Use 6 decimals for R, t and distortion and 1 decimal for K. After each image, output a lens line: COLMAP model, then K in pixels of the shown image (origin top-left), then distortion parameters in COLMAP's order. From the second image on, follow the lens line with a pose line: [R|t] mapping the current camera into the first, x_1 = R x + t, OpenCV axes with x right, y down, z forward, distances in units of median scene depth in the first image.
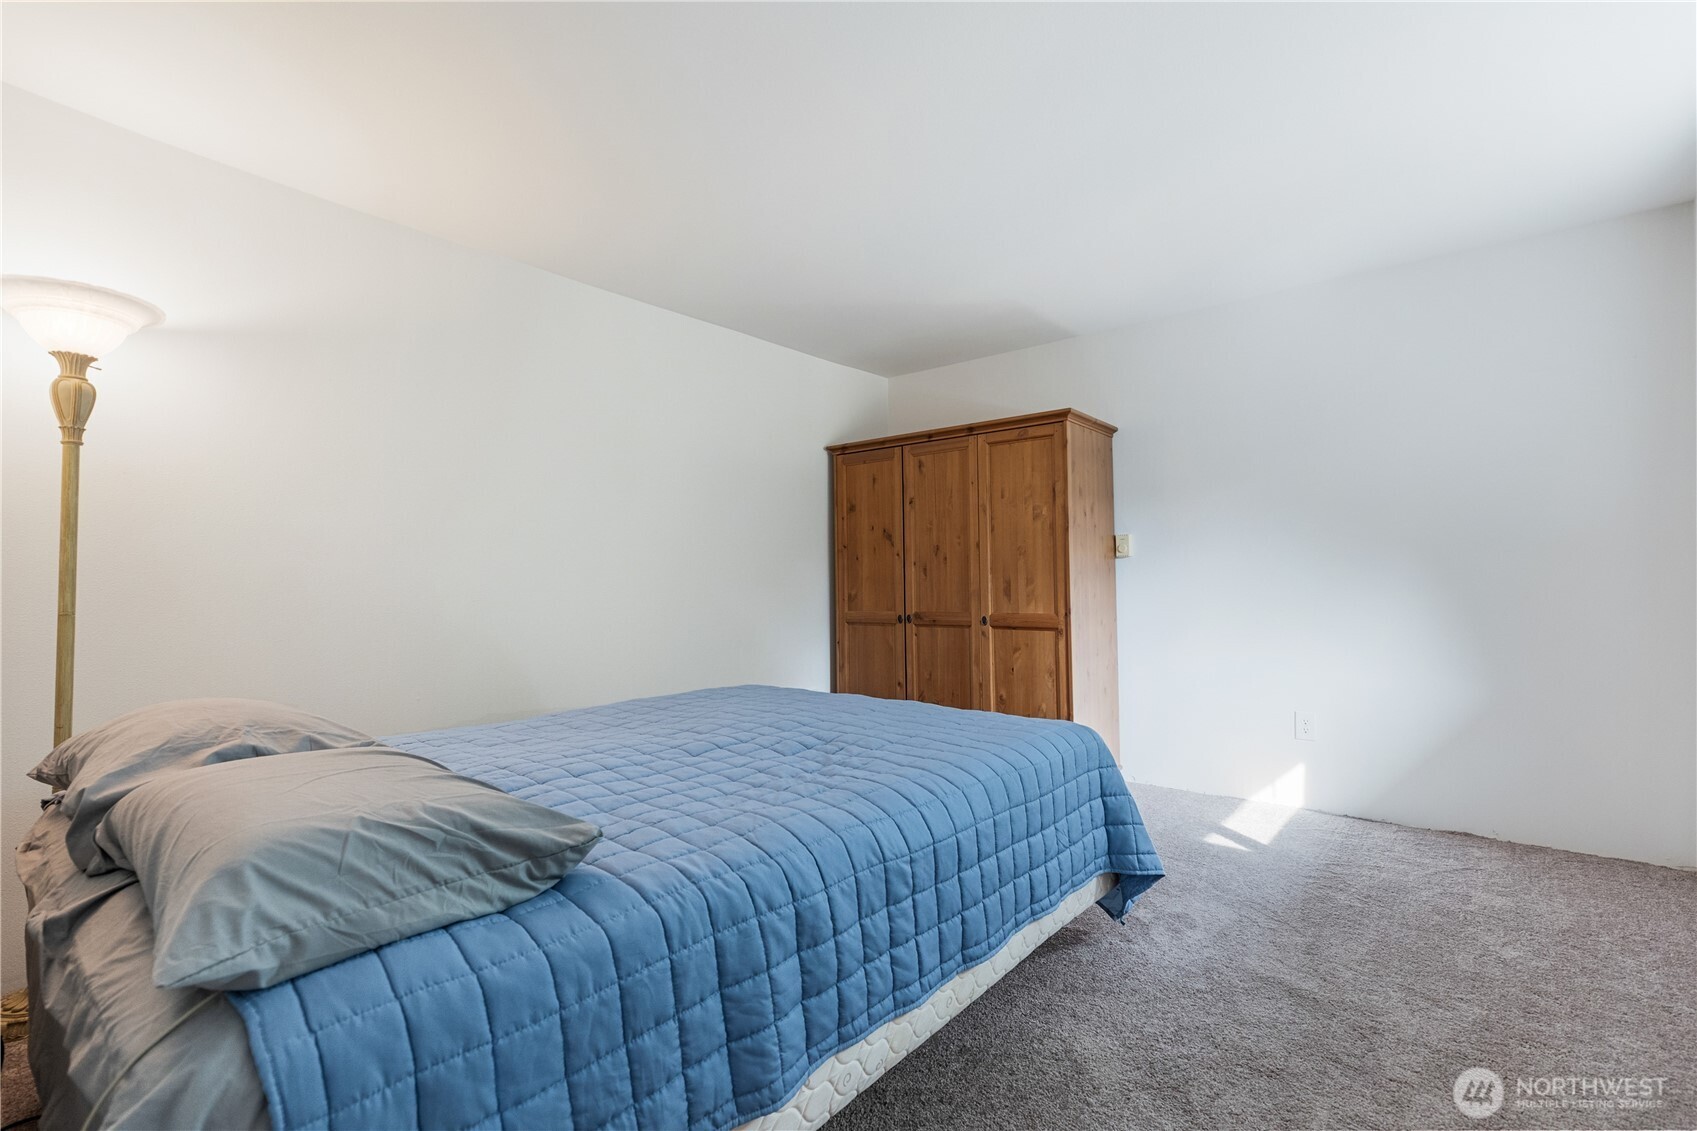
lens RADIAL K [[756.4, 0, 842.8], [0, 756.4, 563.3], [0, 0, 1]] dist [0.004040, 0.000095]
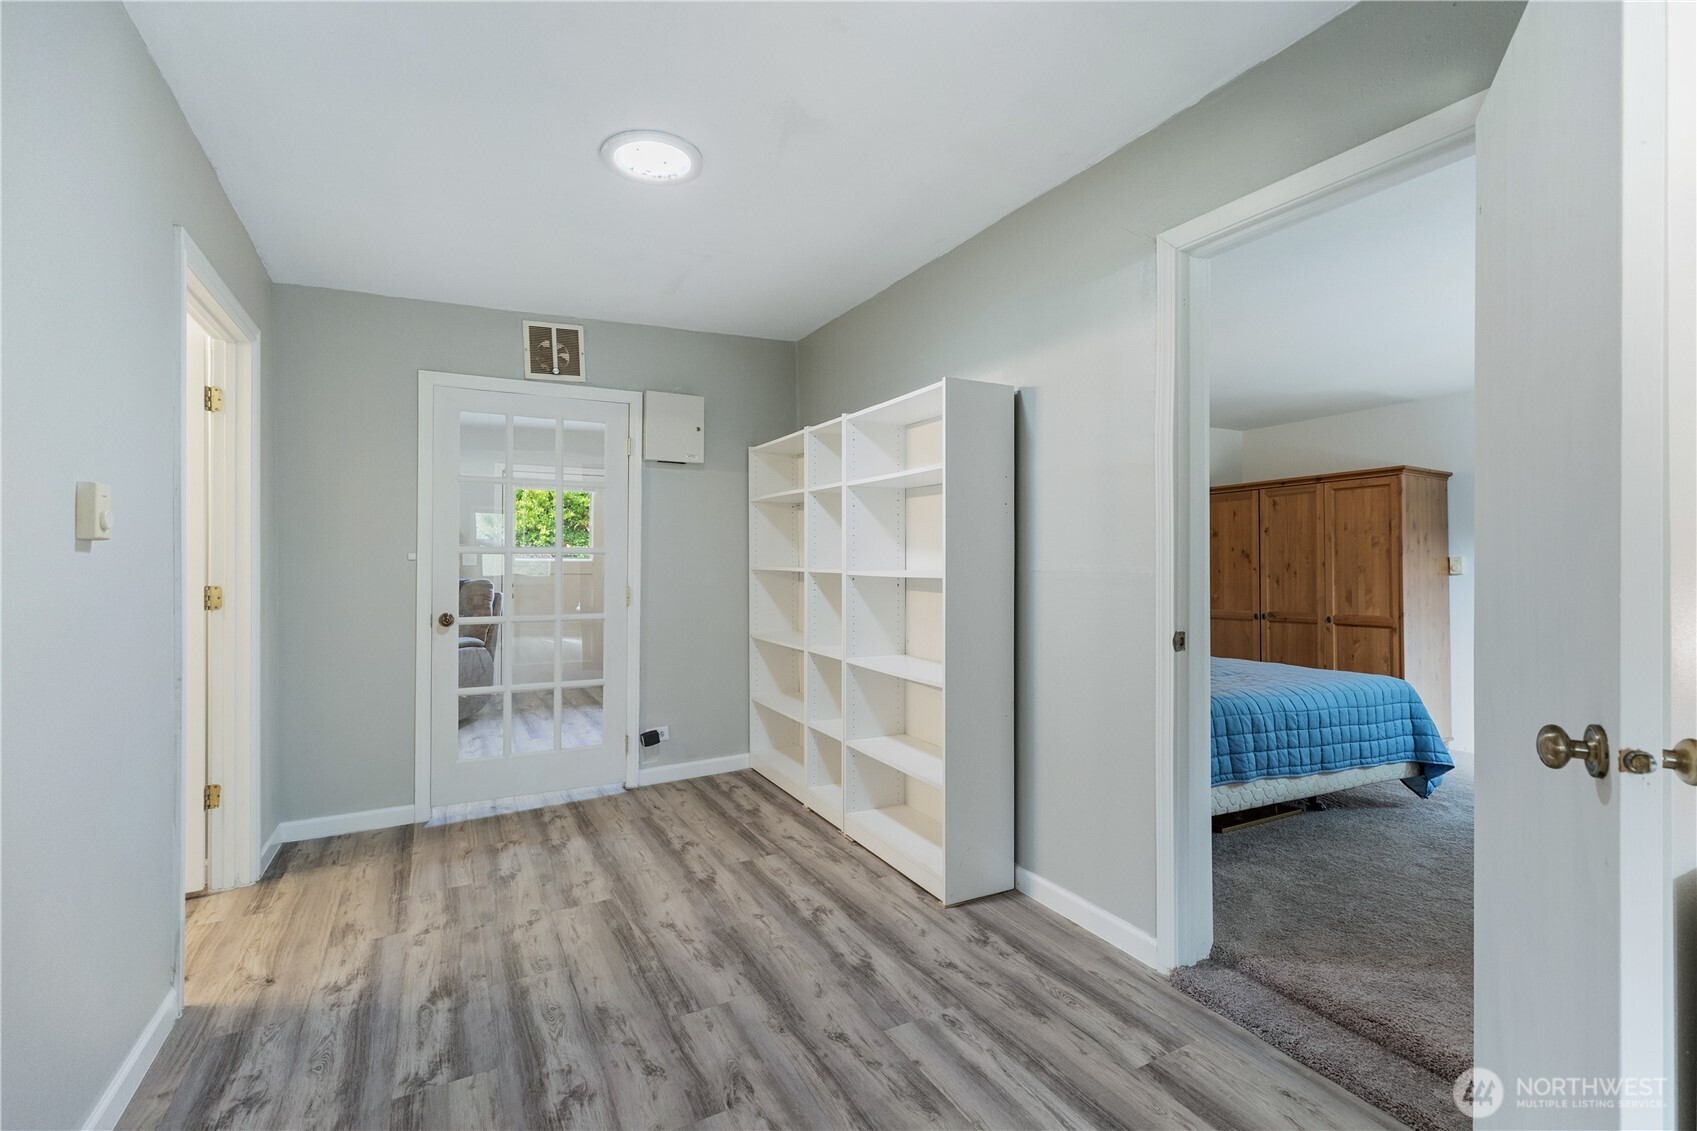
lens RADIAL K [[756.4, 0, 842.8], [0, 756.4, 563.3], [0, 0, 1]] dist [0.004040, 0.000095]
pose [[0.929992, 0.011192, -0.367409, -0.134905], [-0.010267, 0.999937, 0.004472, -0.024215], [0.367436, -0.000387, 0.930049, -0.630451]]
